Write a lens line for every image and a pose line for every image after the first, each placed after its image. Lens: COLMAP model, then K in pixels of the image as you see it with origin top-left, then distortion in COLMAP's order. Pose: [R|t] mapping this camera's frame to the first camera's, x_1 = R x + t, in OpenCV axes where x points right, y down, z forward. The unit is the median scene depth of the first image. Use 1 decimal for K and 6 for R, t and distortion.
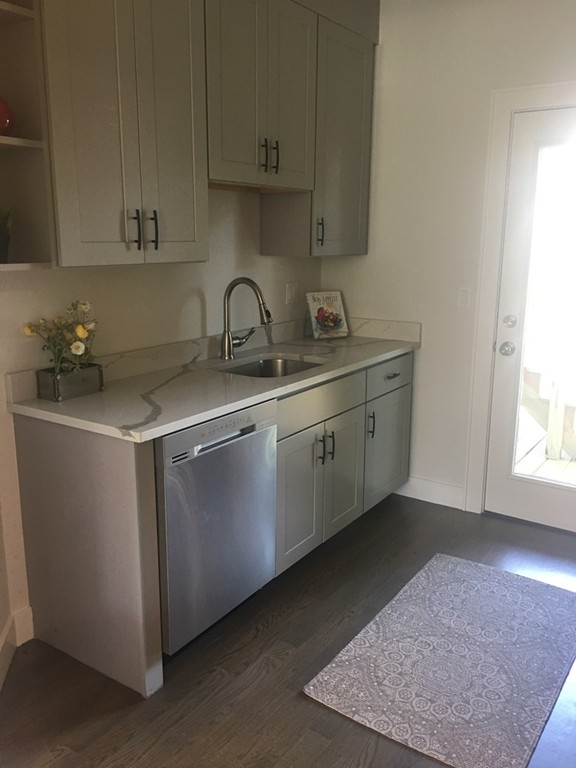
lens RADIAL K [[655.4, 0, 290.5], [0, 655.4, 385.5], [0, 0, 1]] dist [0.050189, -0.002048]
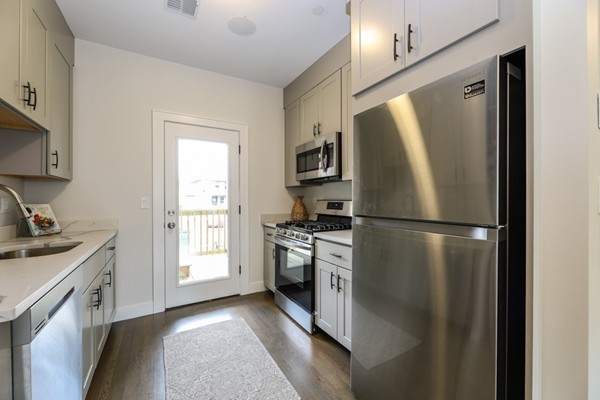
lens RADIAL K [[242.6, 0, 300.0], [0, 242.6, 200.0], [0, 0, 1]] dist [0.000556, -0.000291]
pose [[0.425216, -0.006544, 0.905068, -0.230257], [0.209978, 0.973405, -0.091613, 0.026577], [-0.880398, 0.228999, 0.415282, 0.309727]]
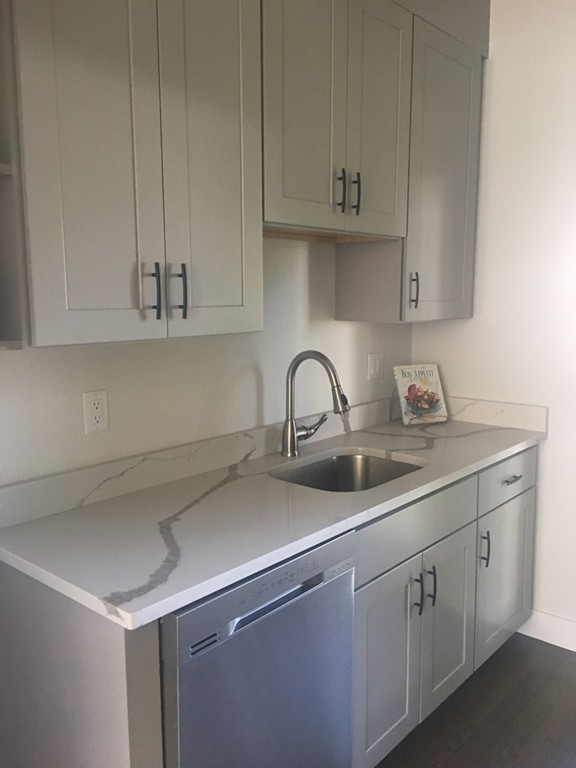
lens RADIAL K [[655.4, 0, 290.5], [0, 655.4, 385.5], [0, 0, 1]] dist [0.050189, -0.002048]
pose [[0.992852, 0.006637, -0.119164, -0.005672], [-0.016875, 0.996228, -0.085113, -0.058384], [0.118150, 0.086515, 0.989220, 0.246537]]
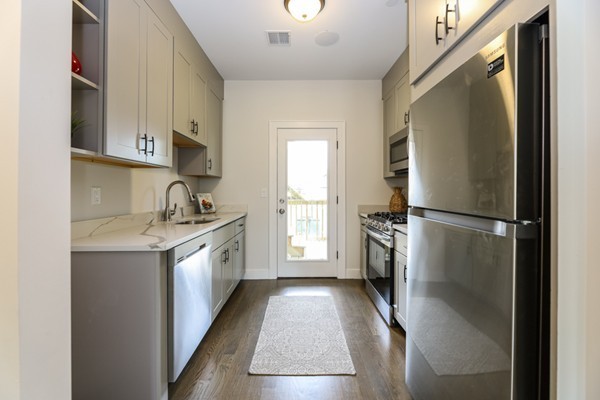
lens RADIAL K [[245.6, 0, 301.3], [0, 245.6, 190.3], [0, 0, 1]] dist [0.000304, -0.000083]
pose [[0.820360, -0.001574, 0.571845, -0.196021], [0.132903, 0.973139, -0.187982, 0.065975], [-0.556189, 0.230213, 0.798534, 0.148408]]
